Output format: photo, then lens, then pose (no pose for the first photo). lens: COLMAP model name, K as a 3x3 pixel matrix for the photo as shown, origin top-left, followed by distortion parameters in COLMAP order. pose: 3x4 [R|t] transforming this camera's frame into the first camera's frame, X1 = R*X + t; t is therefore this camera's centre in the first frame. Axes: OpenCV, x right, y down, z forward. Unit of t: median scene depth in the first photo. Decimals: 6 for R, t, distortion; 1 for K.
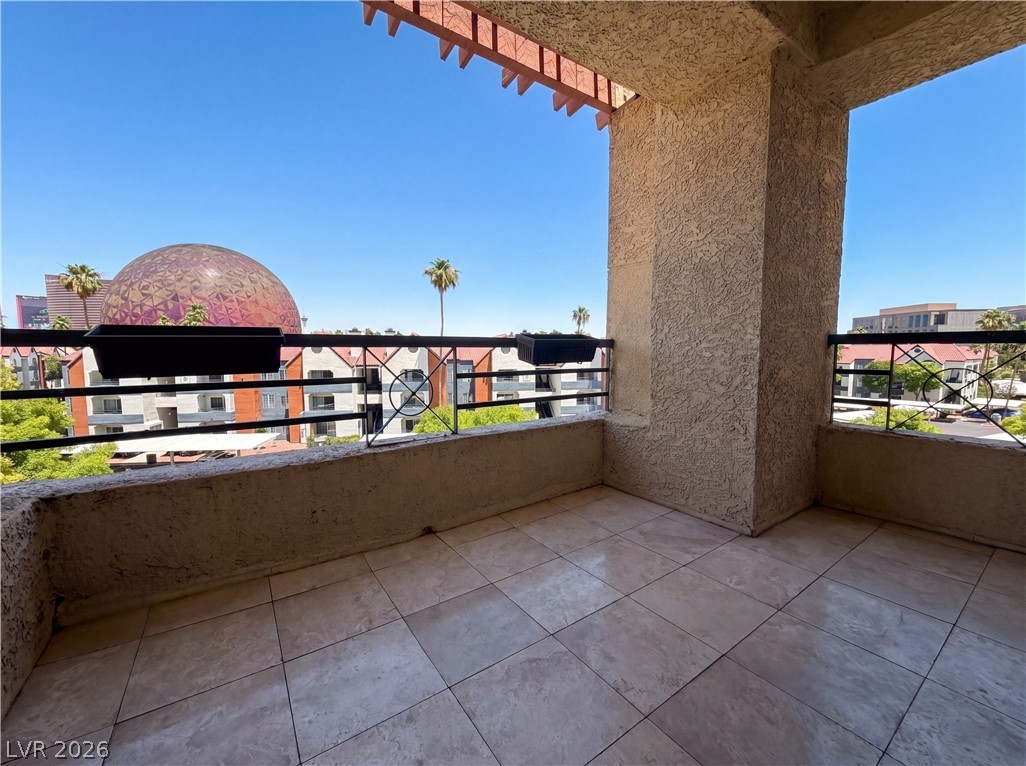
lens RADIAL K [[409.4, 0, 508.3], [0, 409.4, 382.6], [0, 0, 1]] dist [0.000421, 0.000182]
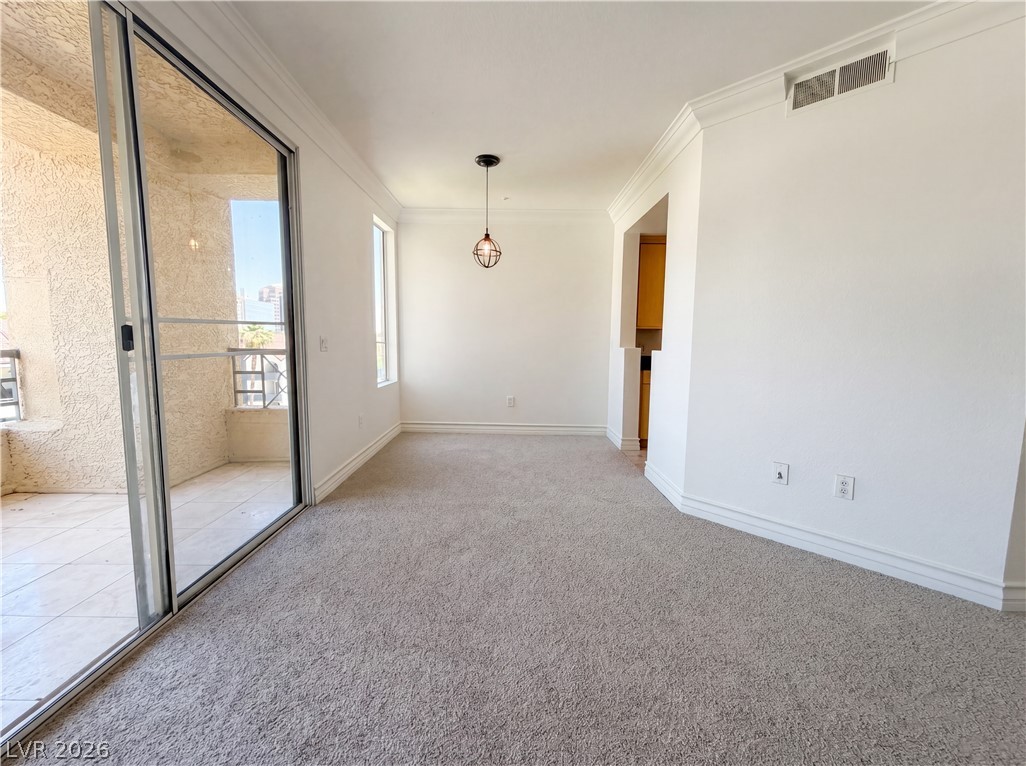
lens RADIAL K [[409.4, 0, 511.7], [0, 409.4, 385.4], [0, 0, 1]] dist [0.000421, 0.000182]
pose [[0.571161, -0.074061, 0.817490, 0.145698], [0.054023, 0.997154, 0.052593, -0.005394], [-0.819058, 0.014124, 0.573536, -0.714712]]
